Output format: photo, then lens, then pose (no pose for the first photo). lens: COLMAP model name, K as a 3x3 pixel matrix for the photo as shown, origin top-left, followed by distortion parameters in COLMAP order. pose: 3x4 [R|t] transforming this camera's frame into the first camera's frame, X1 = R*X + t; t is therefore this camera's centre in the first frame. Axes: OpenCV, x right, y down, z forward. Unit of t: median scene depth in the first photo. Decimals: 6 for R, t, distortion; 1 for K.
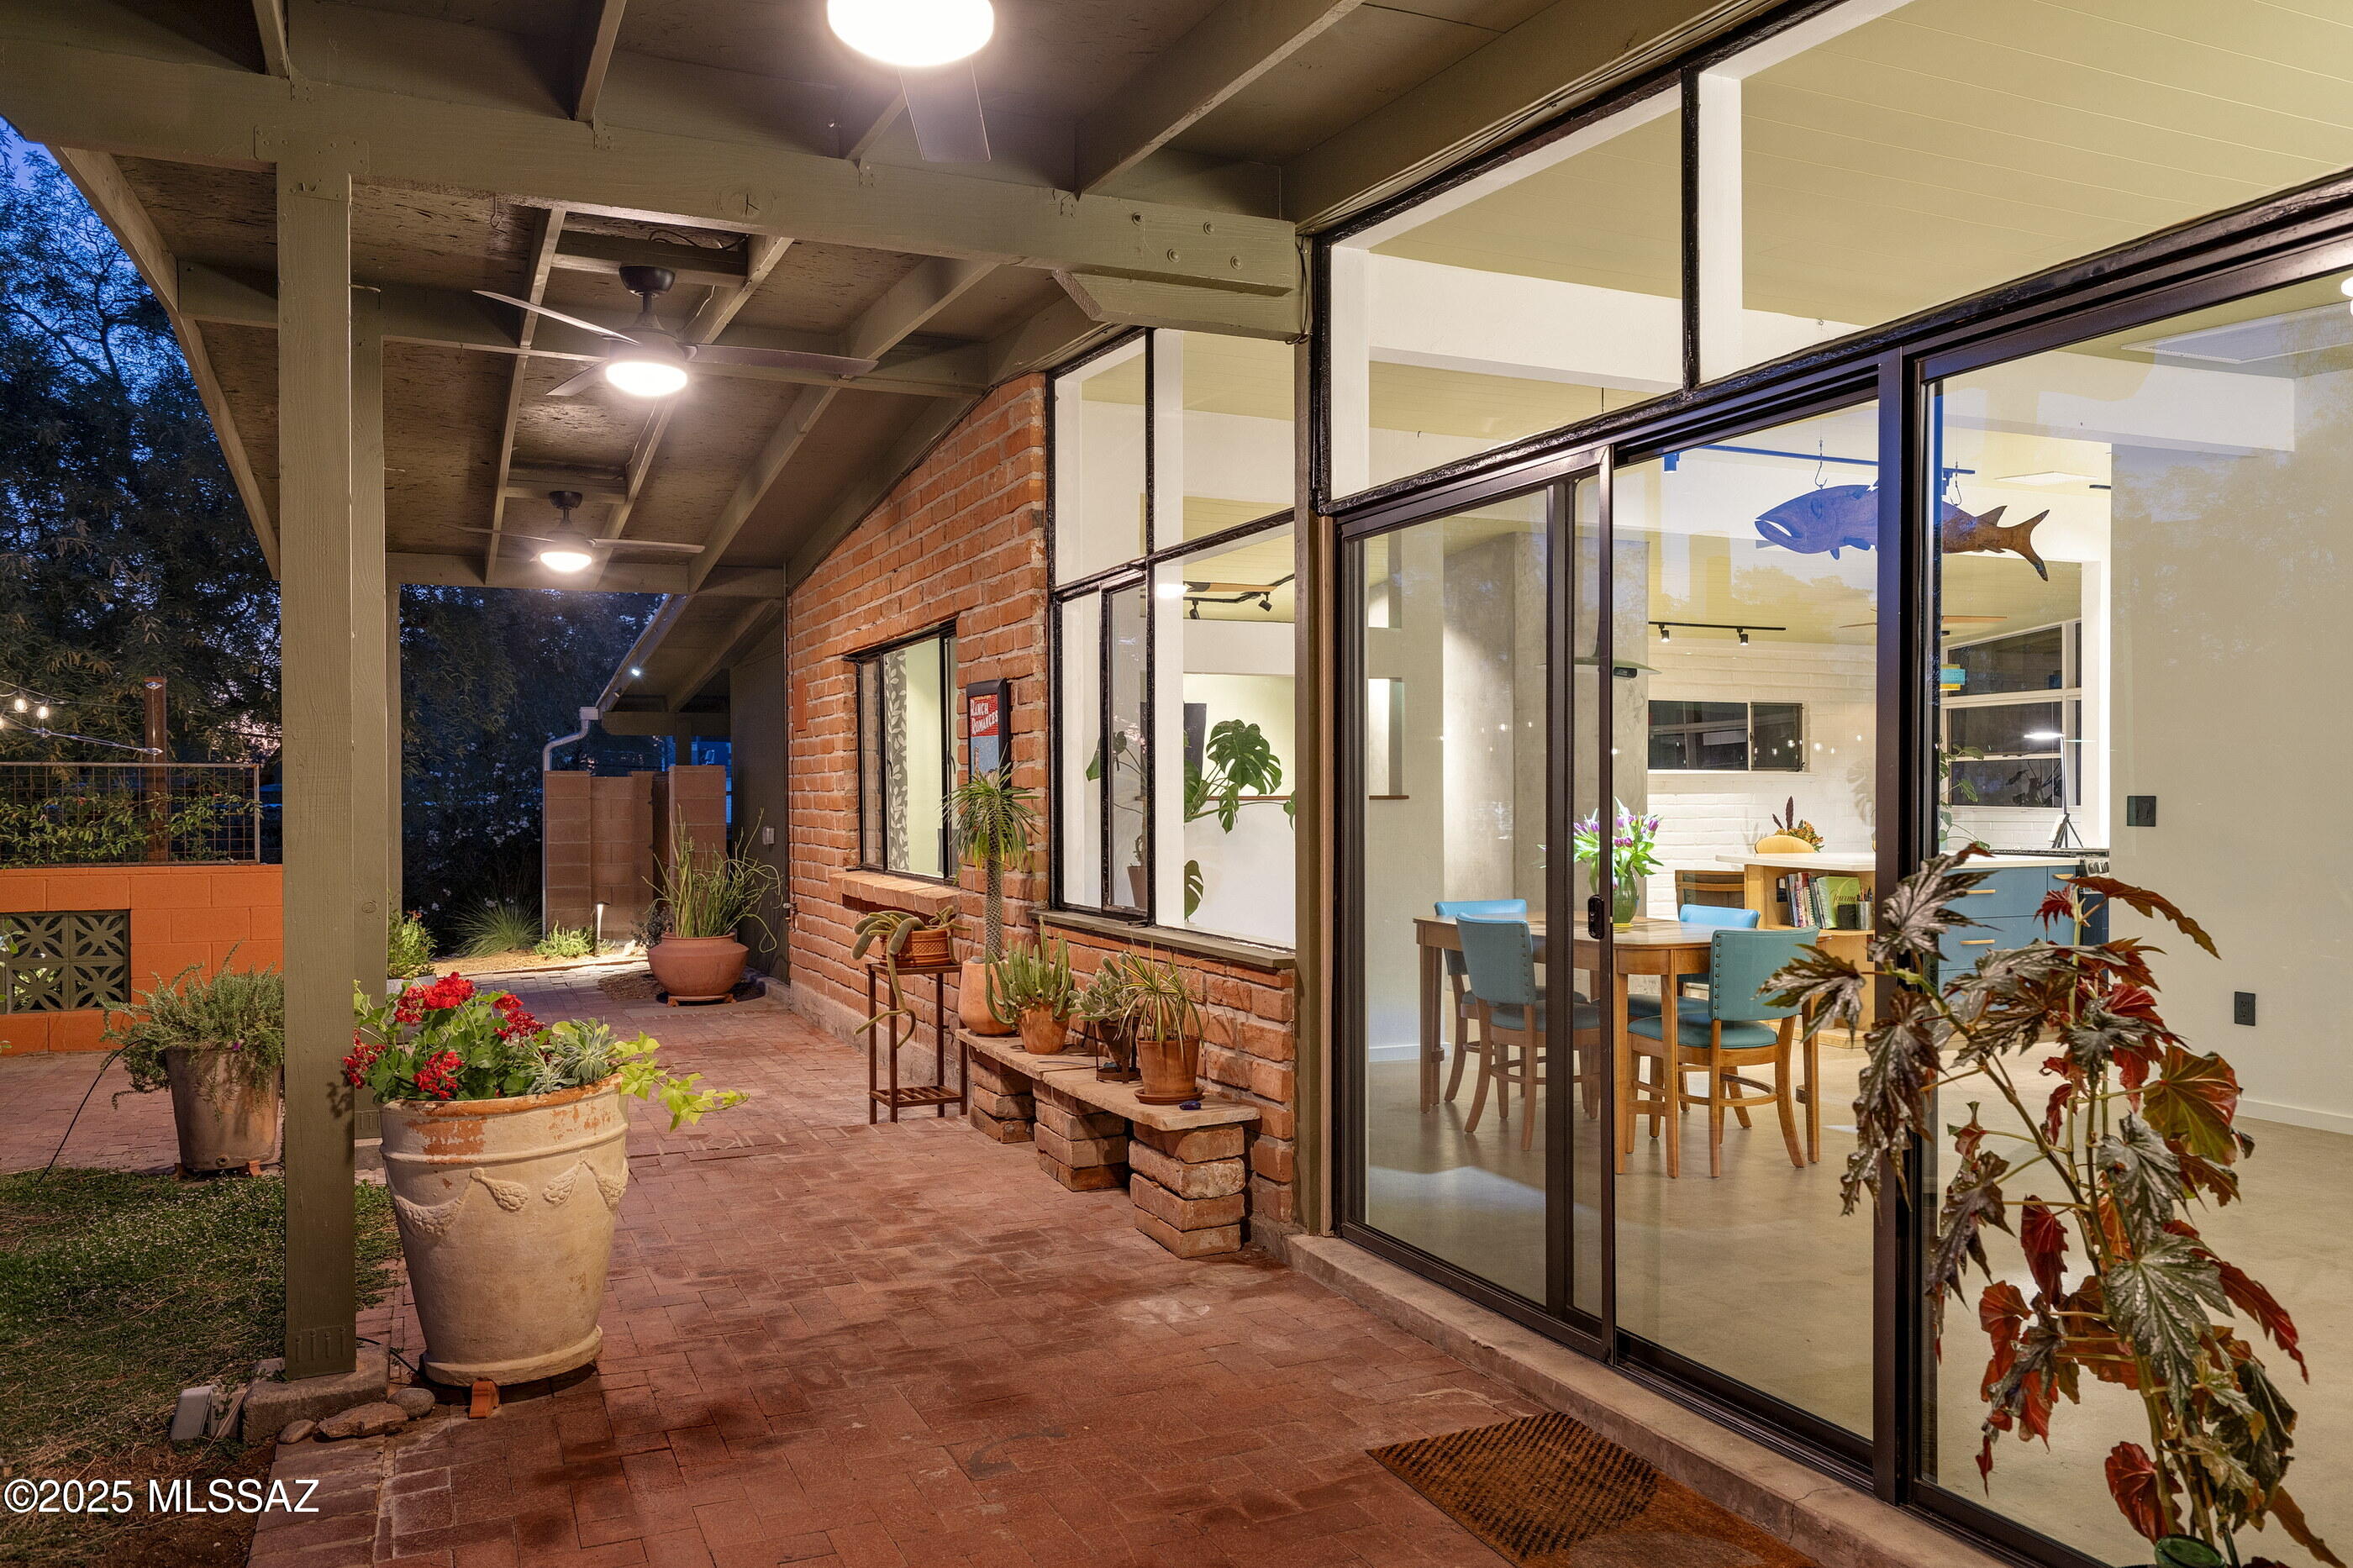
lens RADIAL K [[1736.8, 0, 1176.5], [0, 1736.8, 784.0], [0, 0, 1]] dist [0.001879, 0.057442]
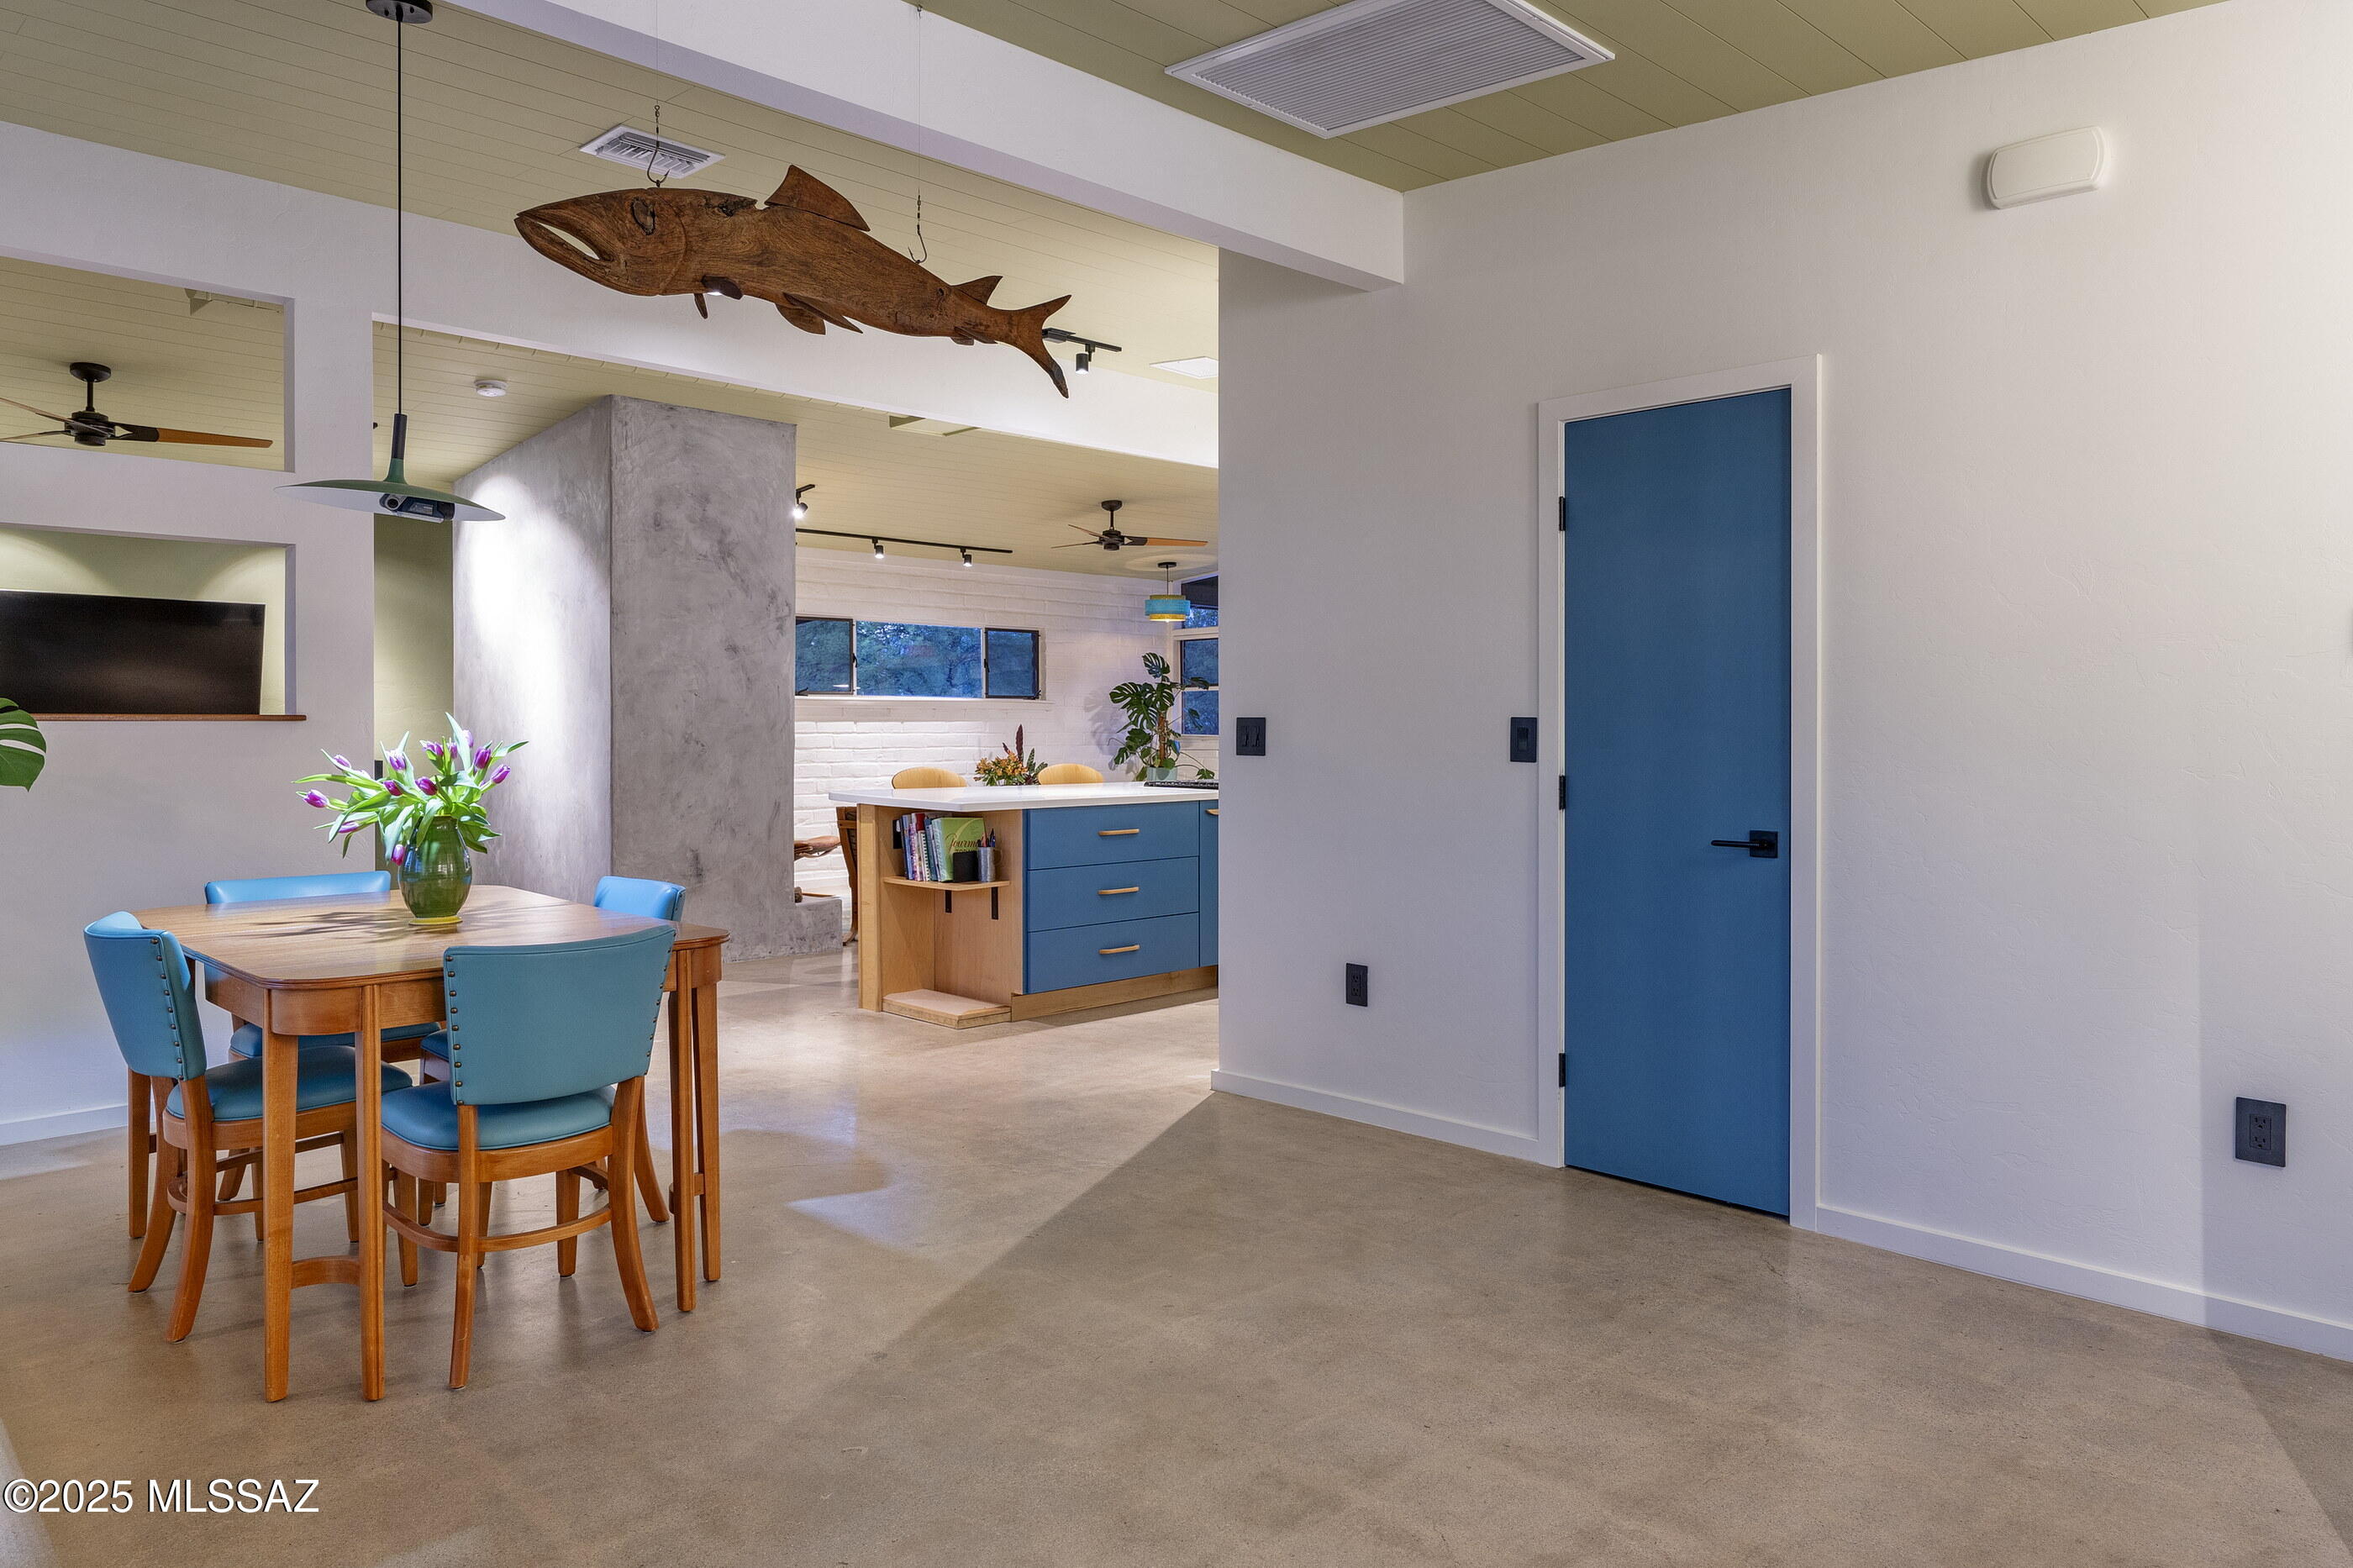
lens RADIAL K [[1312.6, 0, 1172.8], [0, 1312.6, 744.5], [0, 0, 1]] dist [0.000640, -0.000053]
pose [[0.952894, -0.002334, 0.303294, 0.287189], [-0.002790, 0.999861, 0.016460, 0.007835], [-0.303290, -0.016531, 0.952755, 0.372929]]
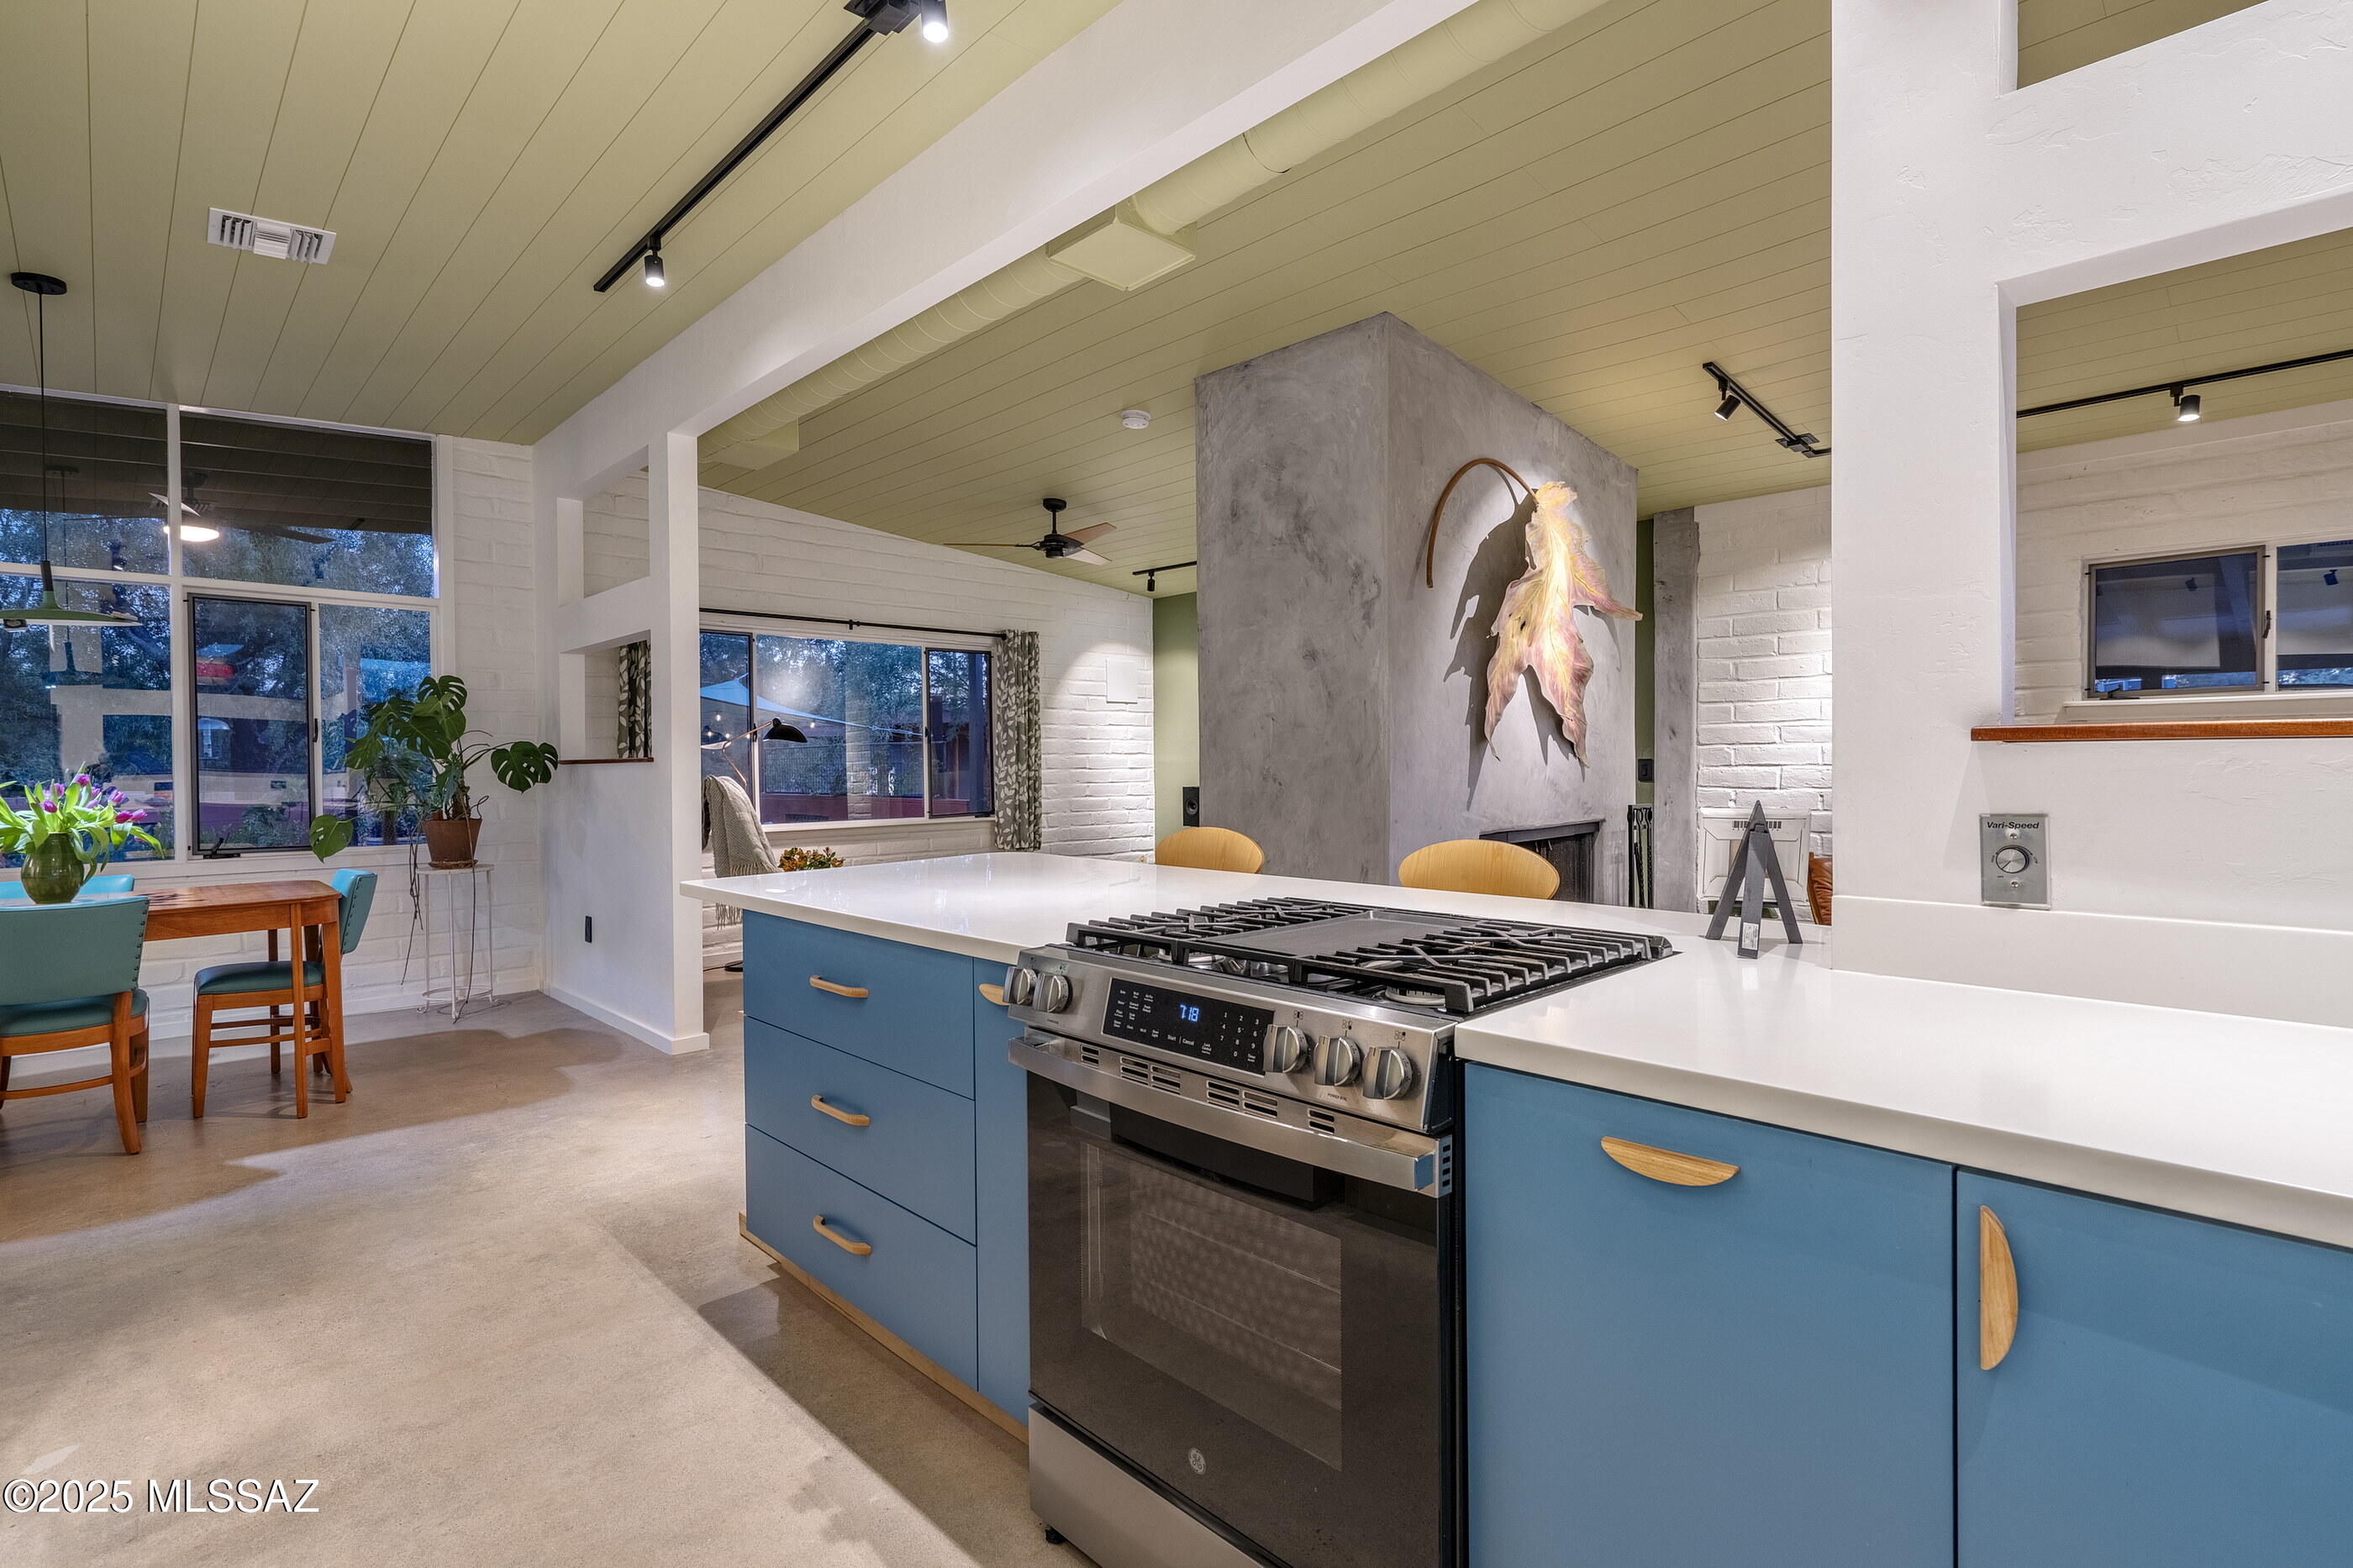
lens RADIAL K [[1122.5, 0, 1176.5], [0, 1122.5, 784.0], [0, 0, 1]] dist [0.001394, 0.001194]
pose [[0.351124, 0.013538, -0.936231, 0.681646], [0.012310, 0.999742, 0.019073, 0.011066], [0.936248, -0.018222, 0.350867, 0.913610]]
